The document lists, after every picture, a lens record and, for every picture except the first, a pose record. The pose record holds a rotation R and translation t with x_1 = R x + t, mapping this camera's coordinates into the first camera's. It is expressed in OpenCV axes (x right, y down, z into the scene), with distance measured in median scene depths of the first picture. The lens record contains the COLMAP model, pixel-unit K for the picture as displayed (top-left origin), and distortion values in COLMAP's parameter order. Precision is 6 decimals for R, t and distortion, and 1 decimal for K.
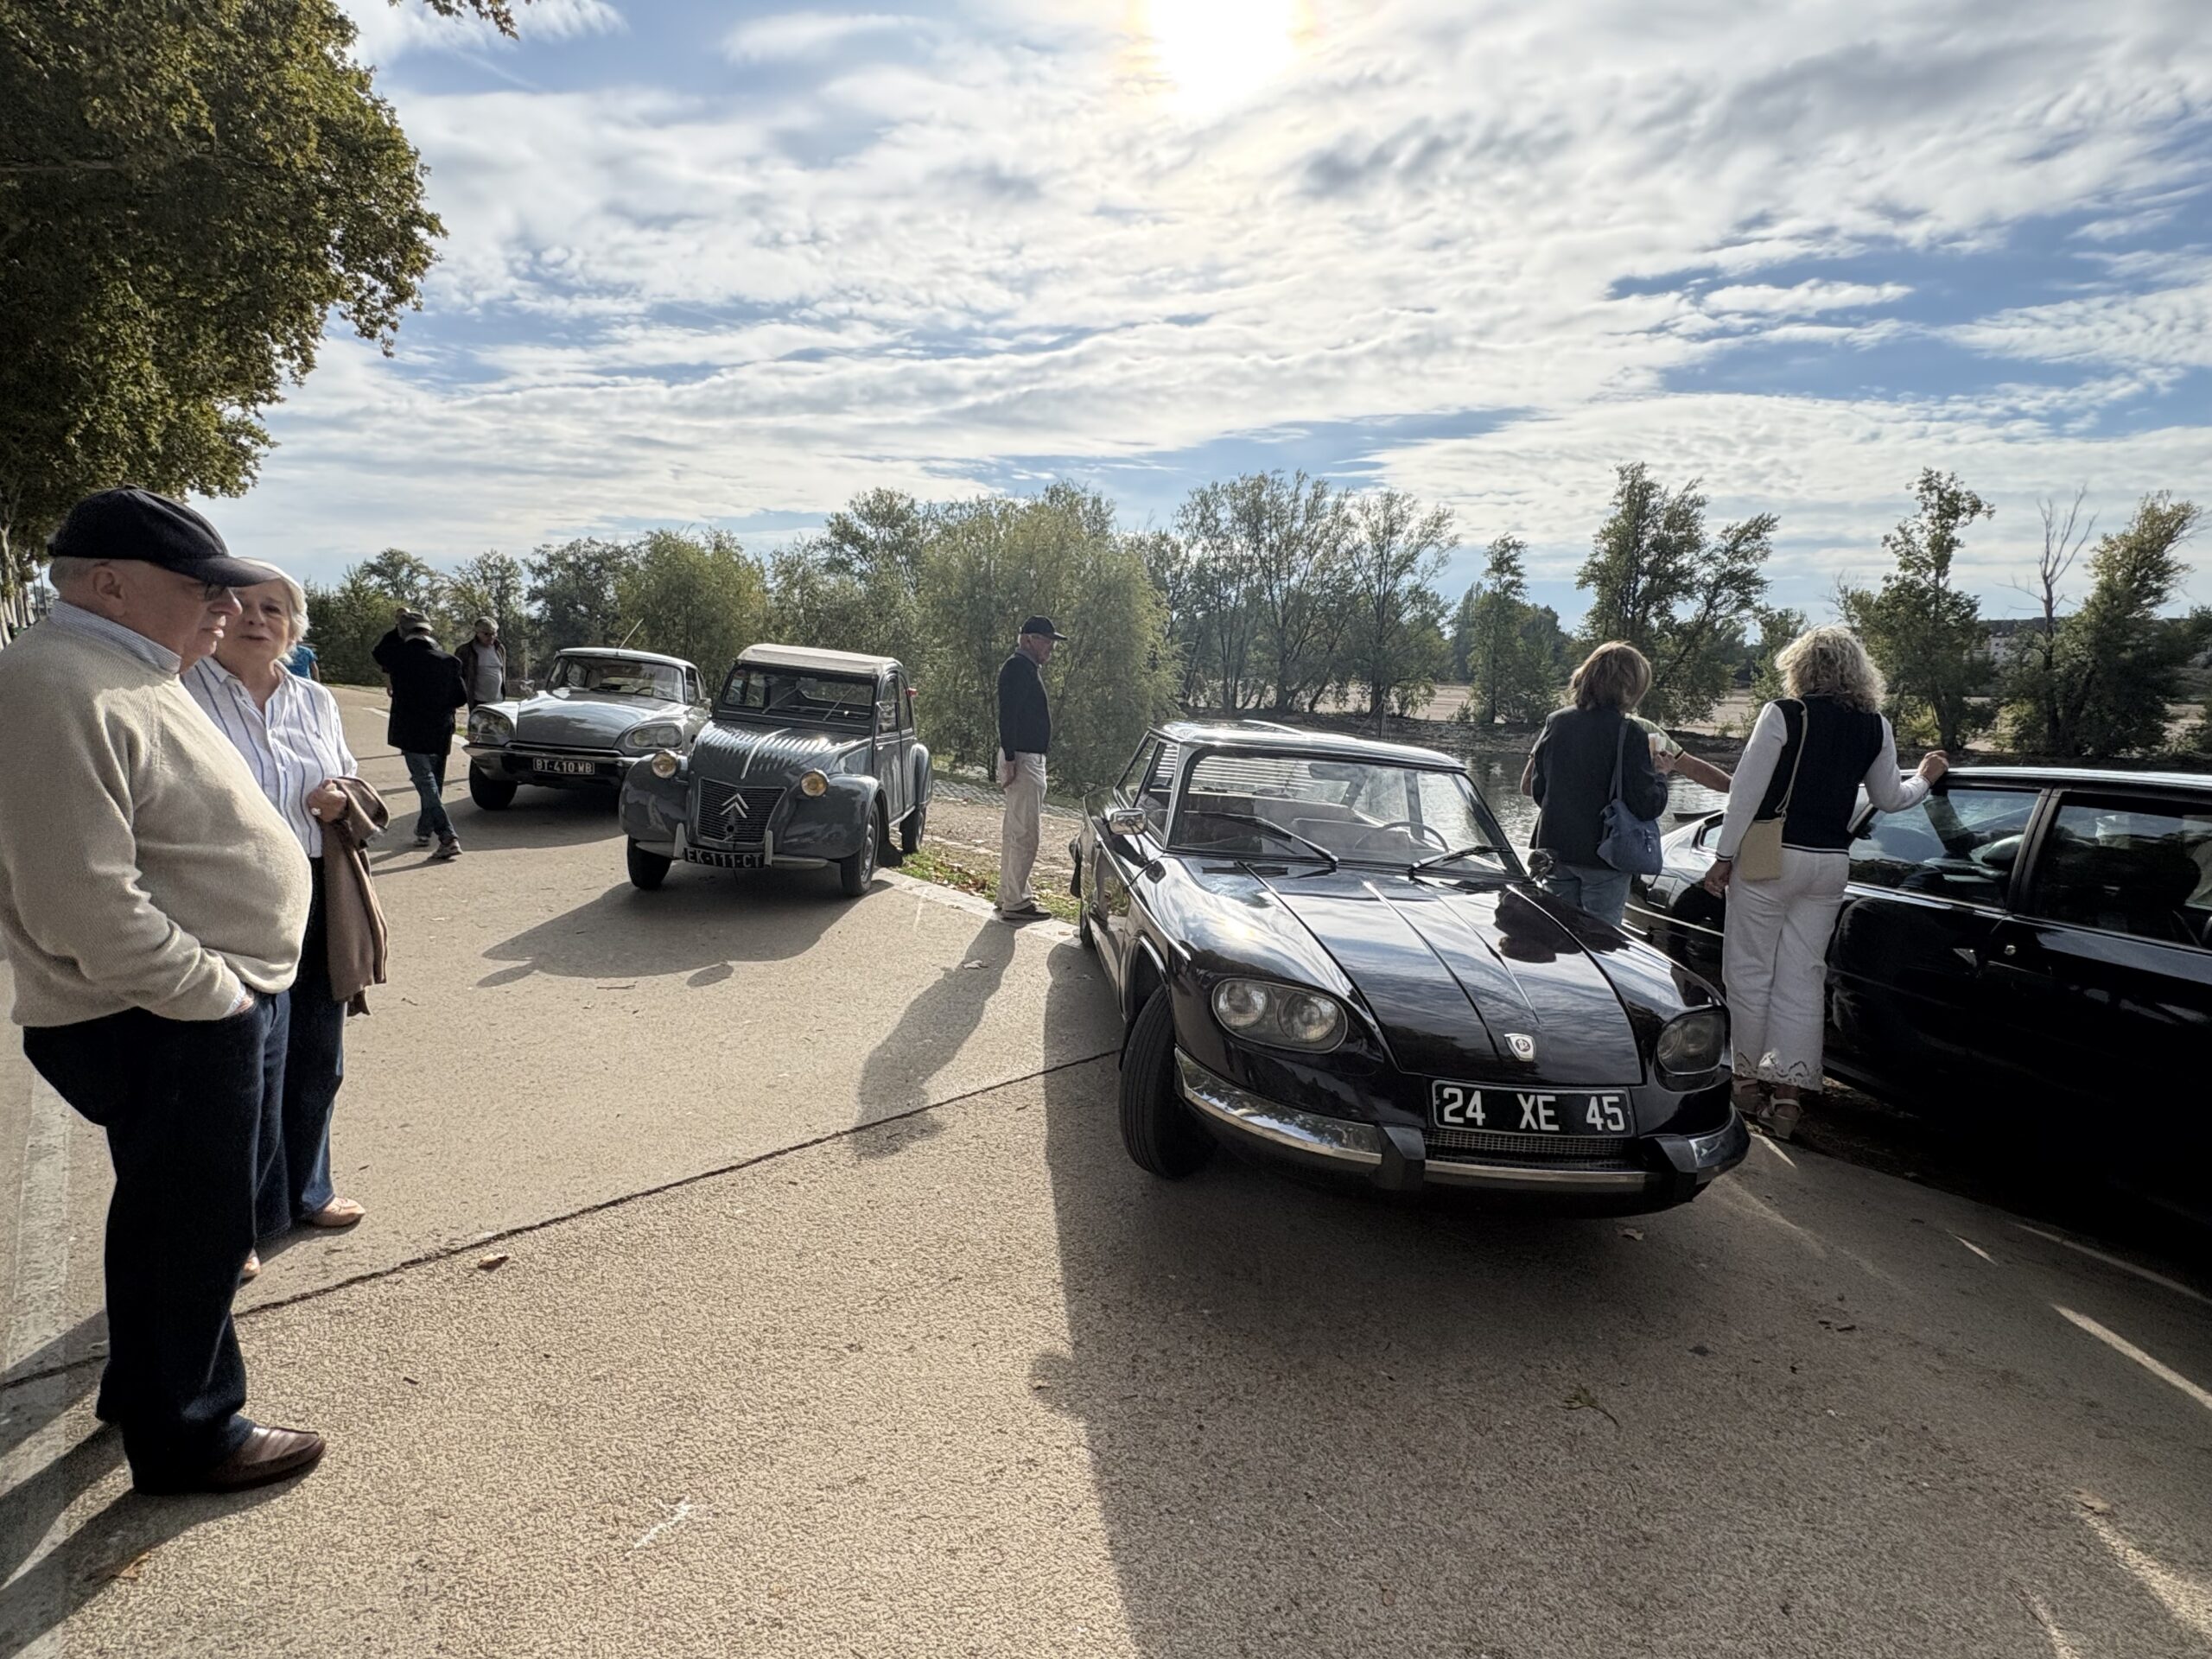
lens RADIAL K [[1089.9, 0, 1101.0], [0, 1089.9, 833.9], [0, 0, 1]] dist [-0.000837, 0.000450]
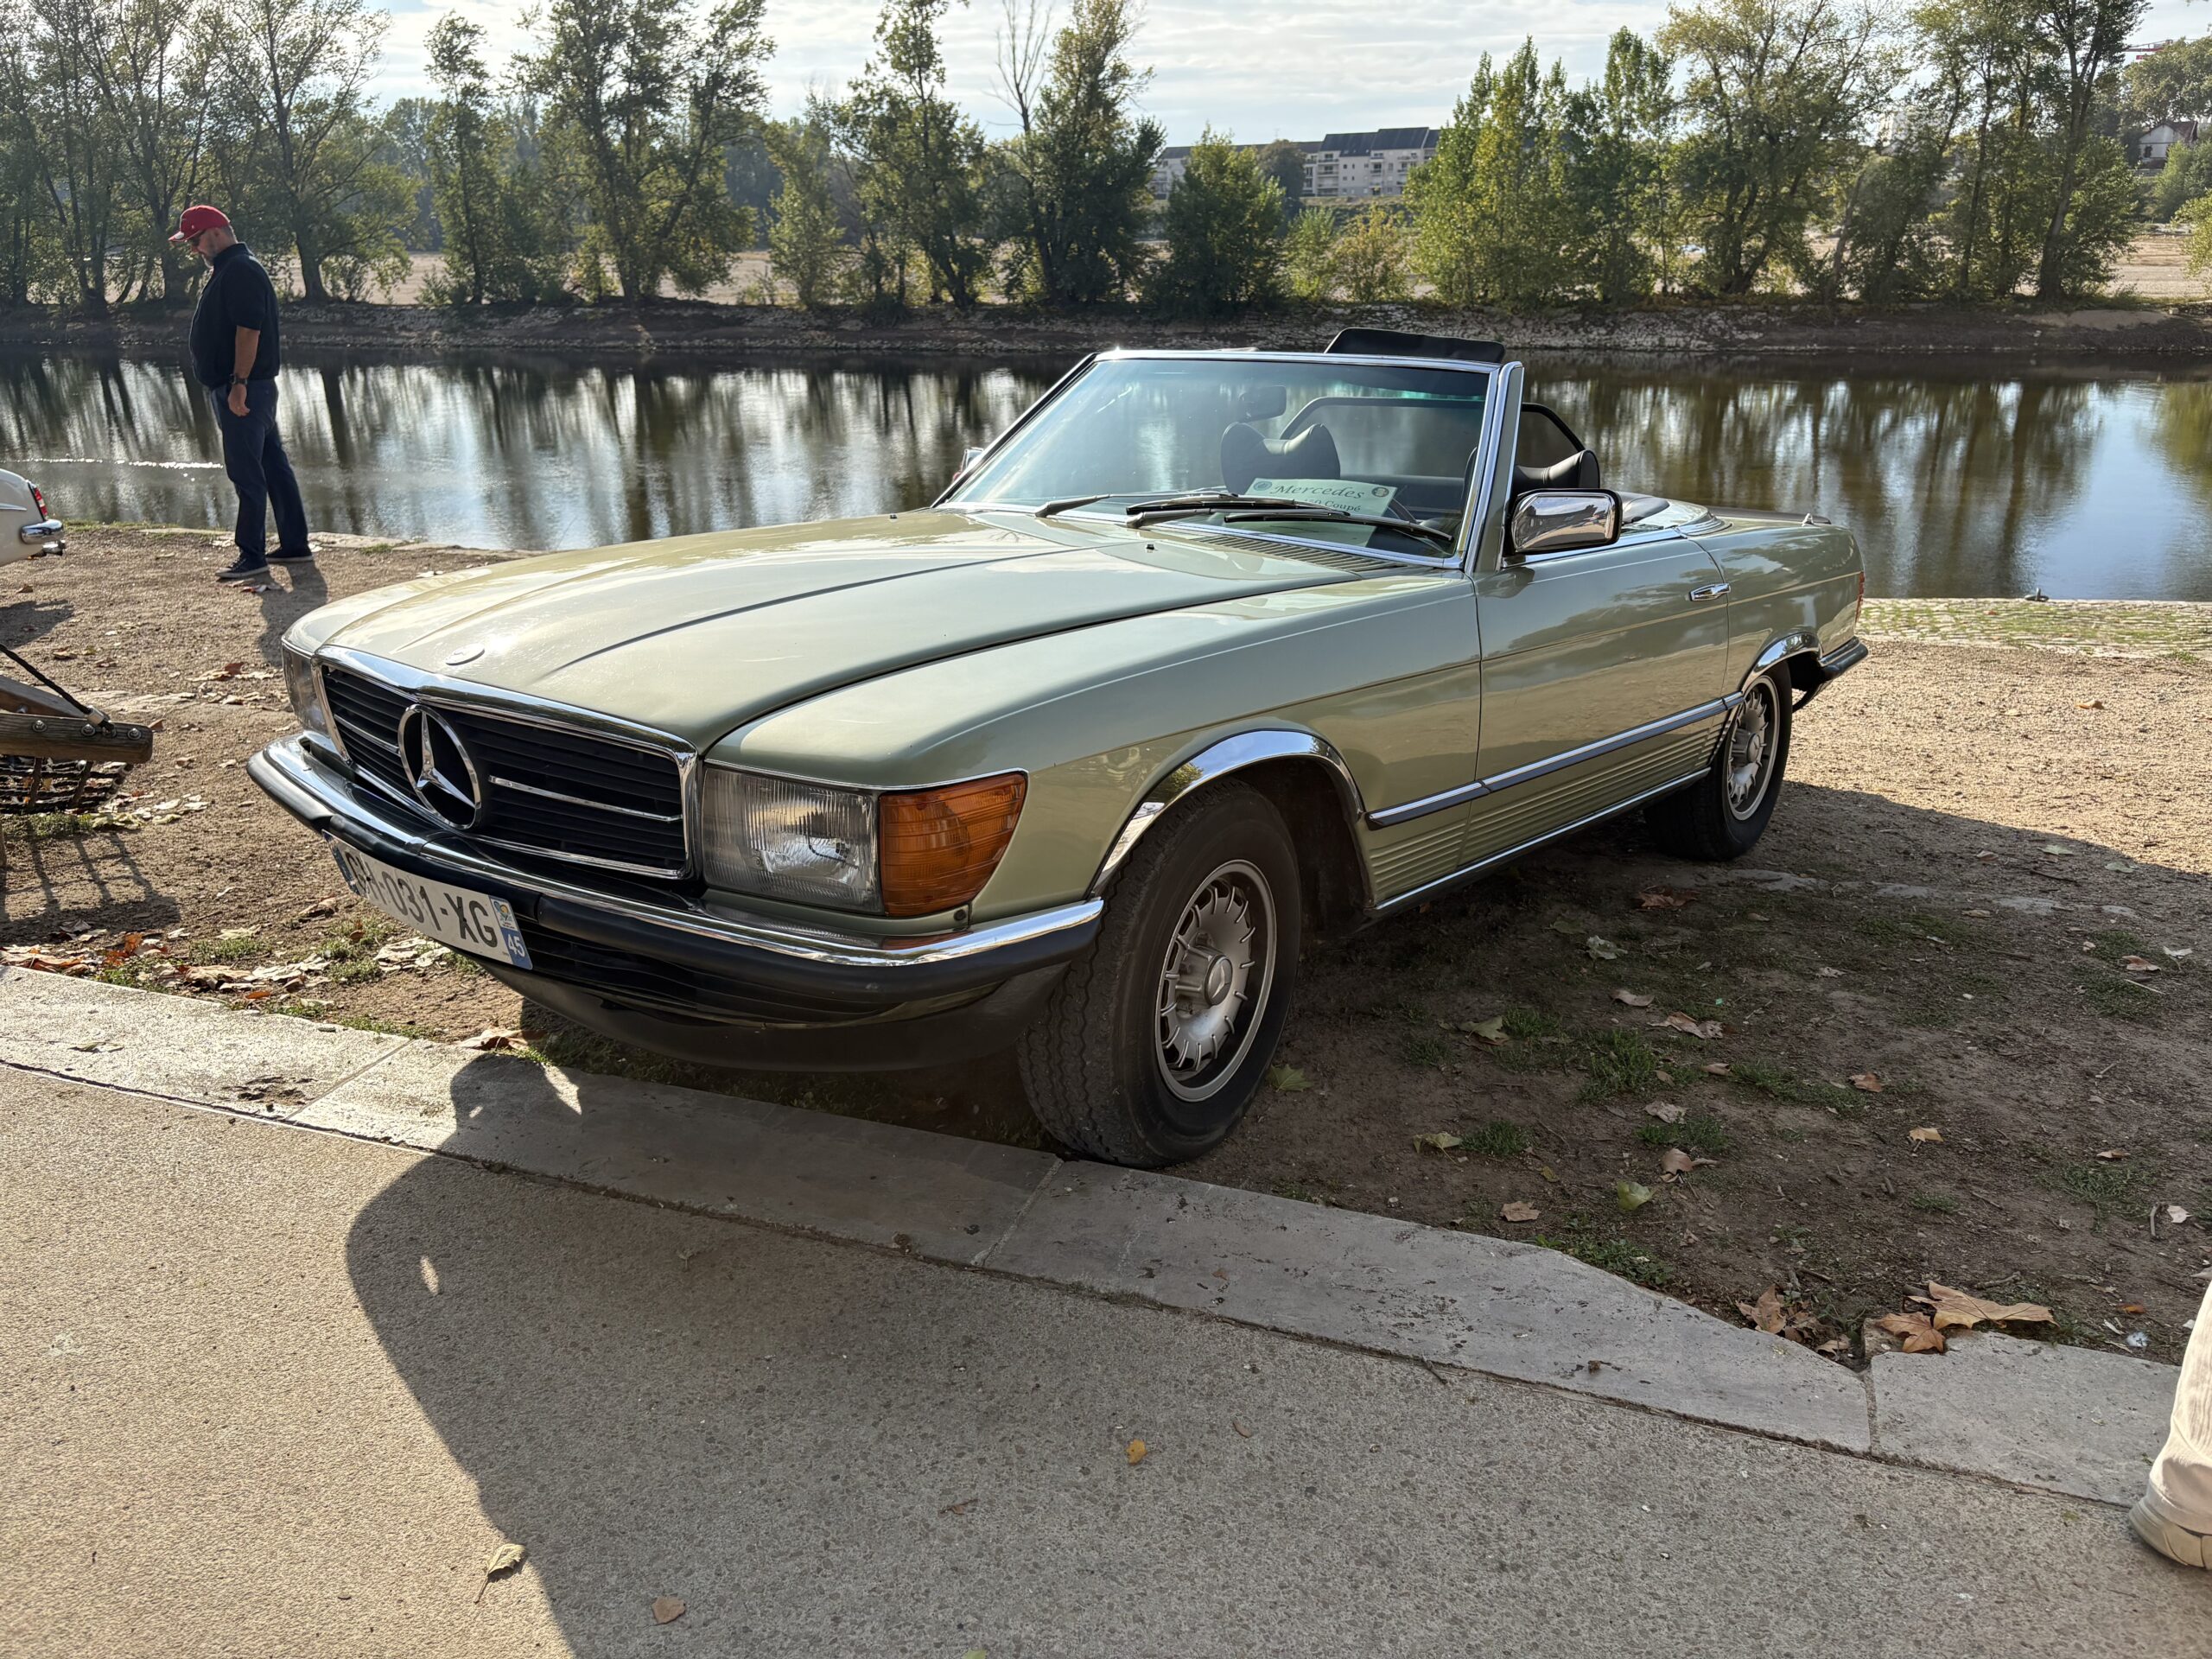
lens RADIAL K [[1682.8, 0, 1106.0], [0, 1682.8, 829.5], [0, 0, 1]] dist [0.067002, -0.074116]
pose [[0.886263, -0.188314, 0.423173, 0.197281], [0.106371, 0.971952, 0.209746, 0.041431], [-0.450802, -0.140877, 0.881437, -0.198907]]
